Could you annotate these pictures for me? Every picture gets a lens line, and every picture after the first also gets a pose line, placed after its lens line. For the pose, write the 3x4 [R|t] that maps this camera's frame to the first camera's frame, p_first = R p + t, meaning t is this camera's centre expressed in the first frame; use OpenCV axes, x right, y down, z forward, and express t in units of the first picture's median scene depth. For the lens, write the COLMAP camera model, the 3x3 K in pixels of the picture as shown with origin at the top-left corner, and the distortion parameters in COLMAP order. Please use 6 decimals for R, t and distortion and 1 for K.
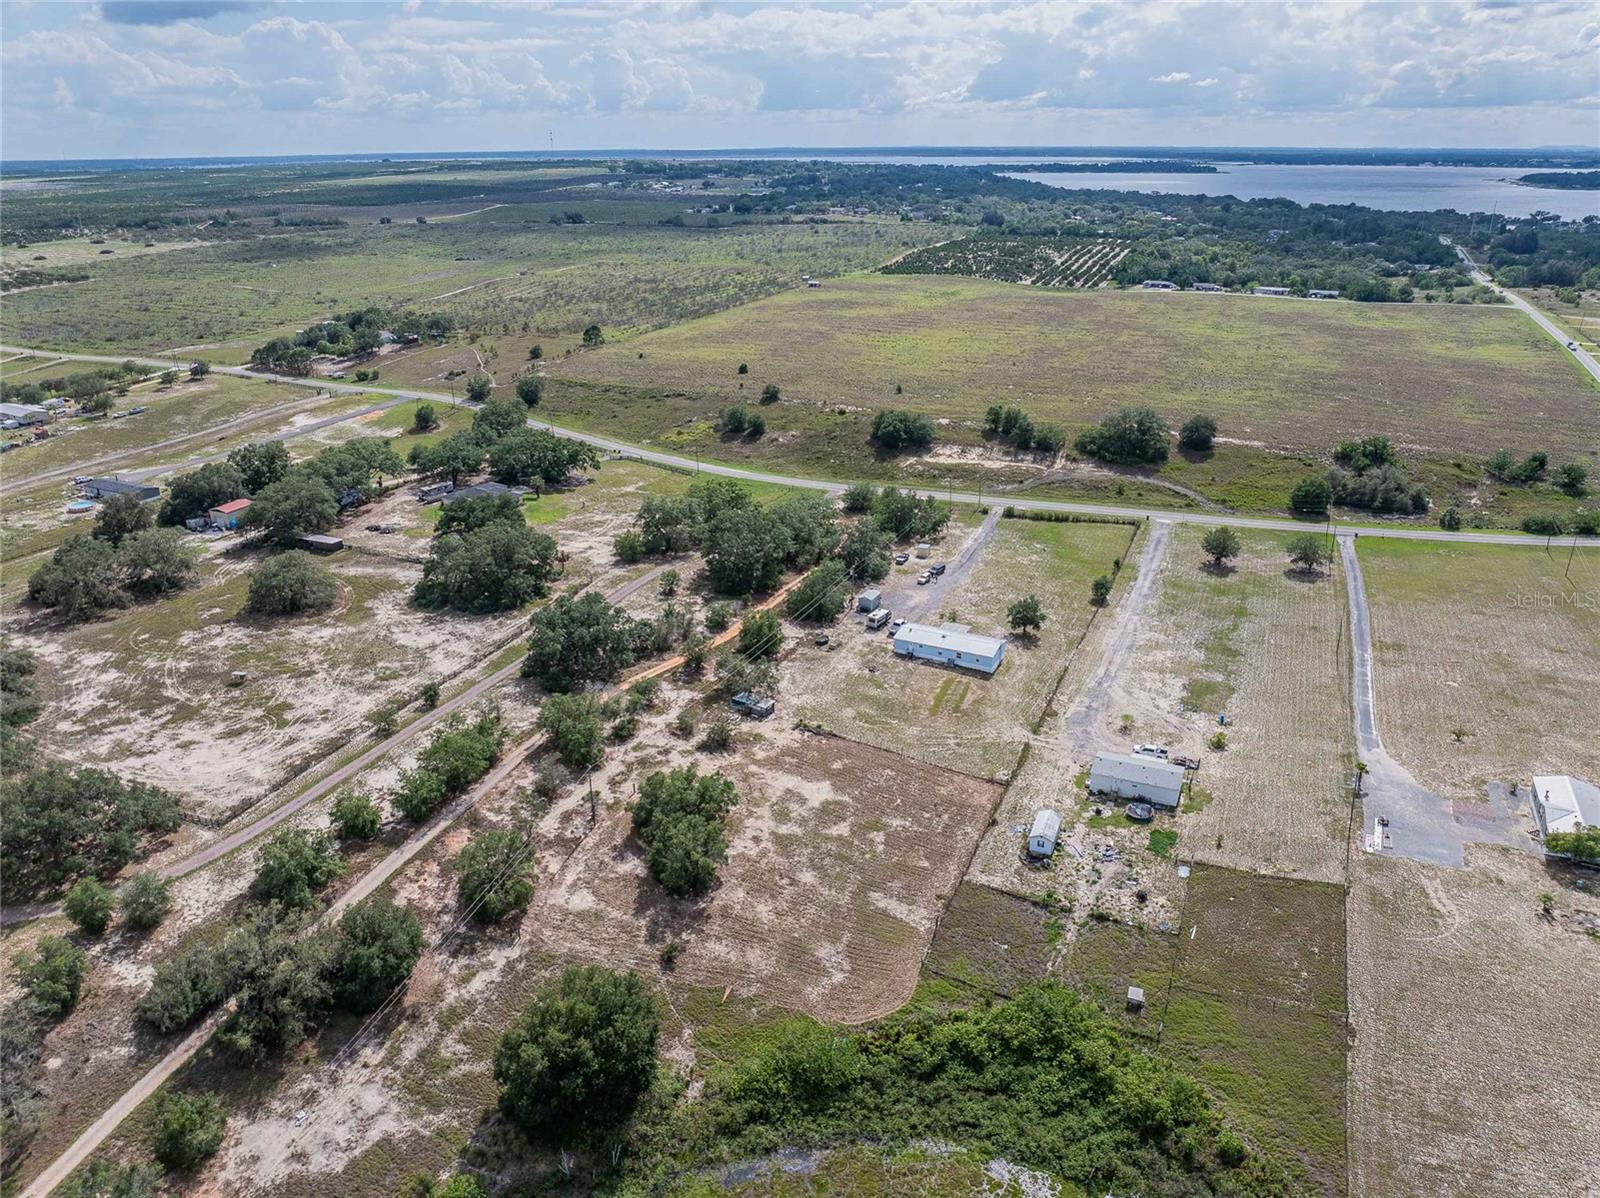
lens RADIAL K [[1120.3, 0, 807.0], [0, 1120.3, 598.7], [0, 0, 1]] dist [-0.031061, -0.006805]
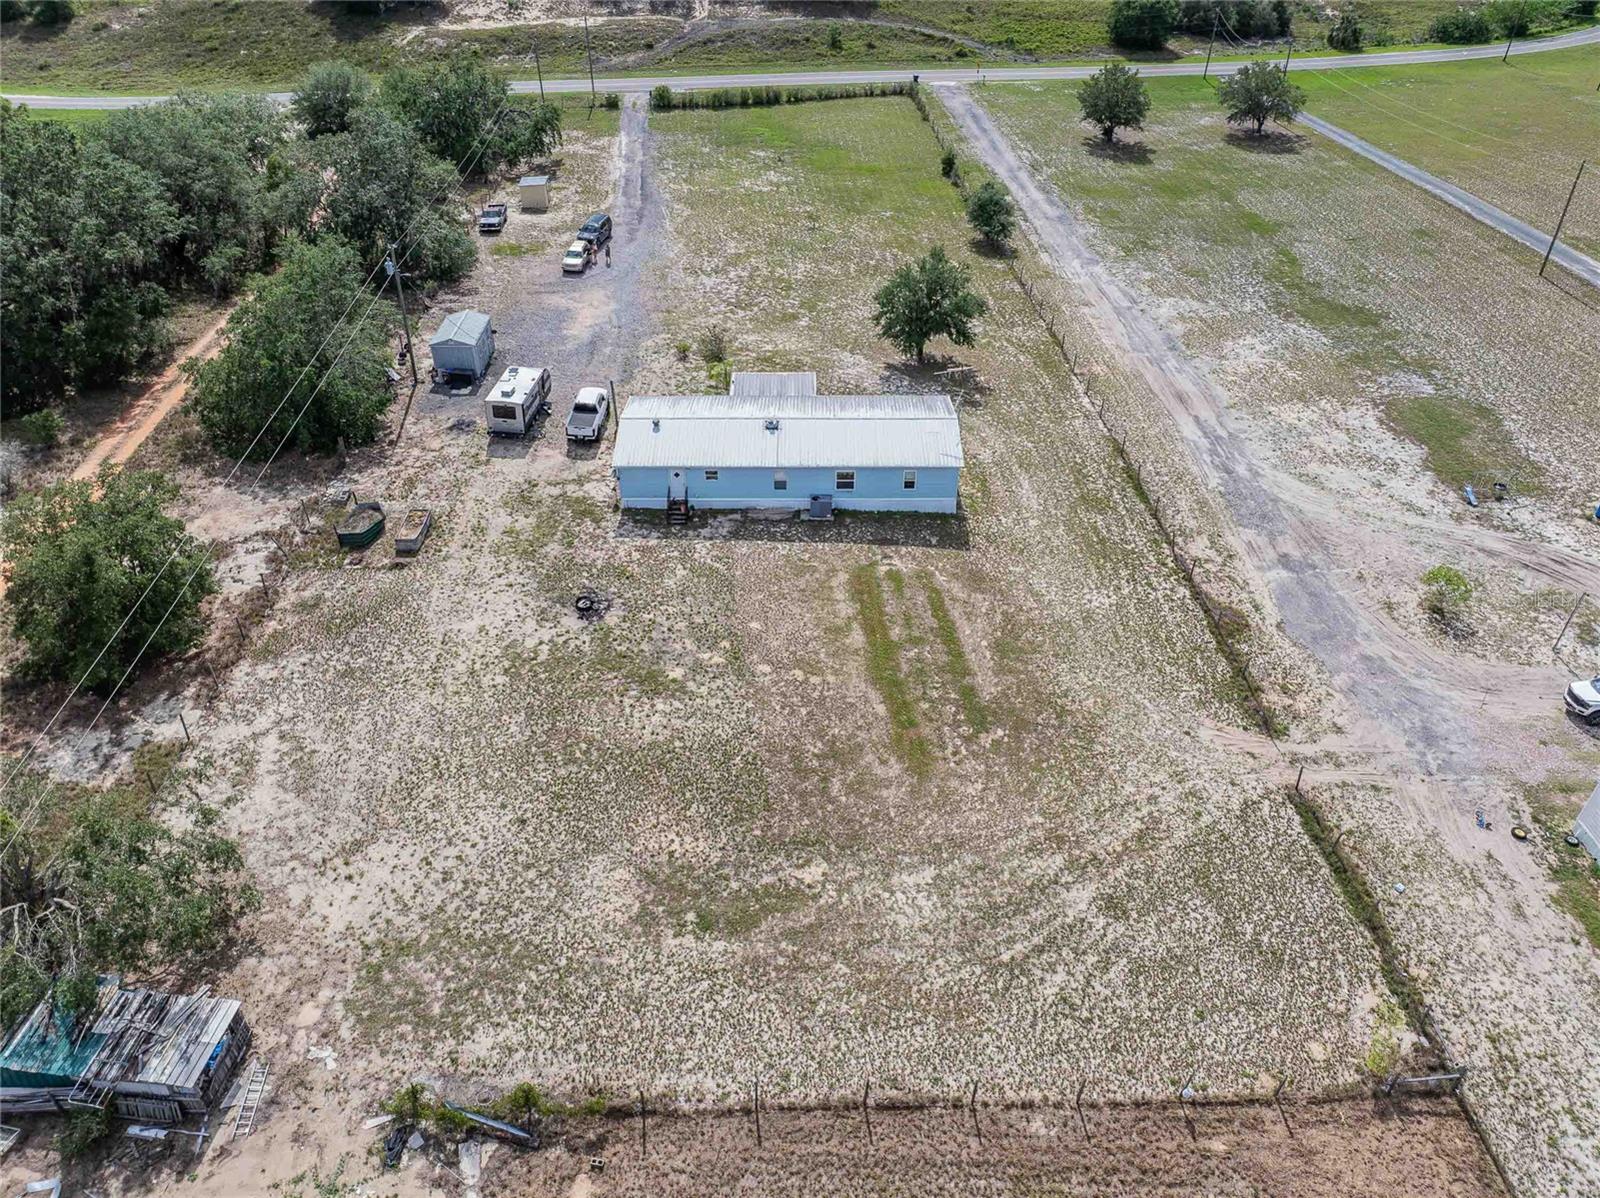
lens RADIAL K [[1118.0, 0, 800.0], [0, 1118.0, 599.0], [0, 0, 1]] dist [-0.054742, 0.030998]
pose [[0.894006, -0.269134, 0.358218, 0.006901], [0.162615, 0.939879, 0.300305, -0.011040], [-0.417504, -0.210223, 0.884023, 0.679065]]
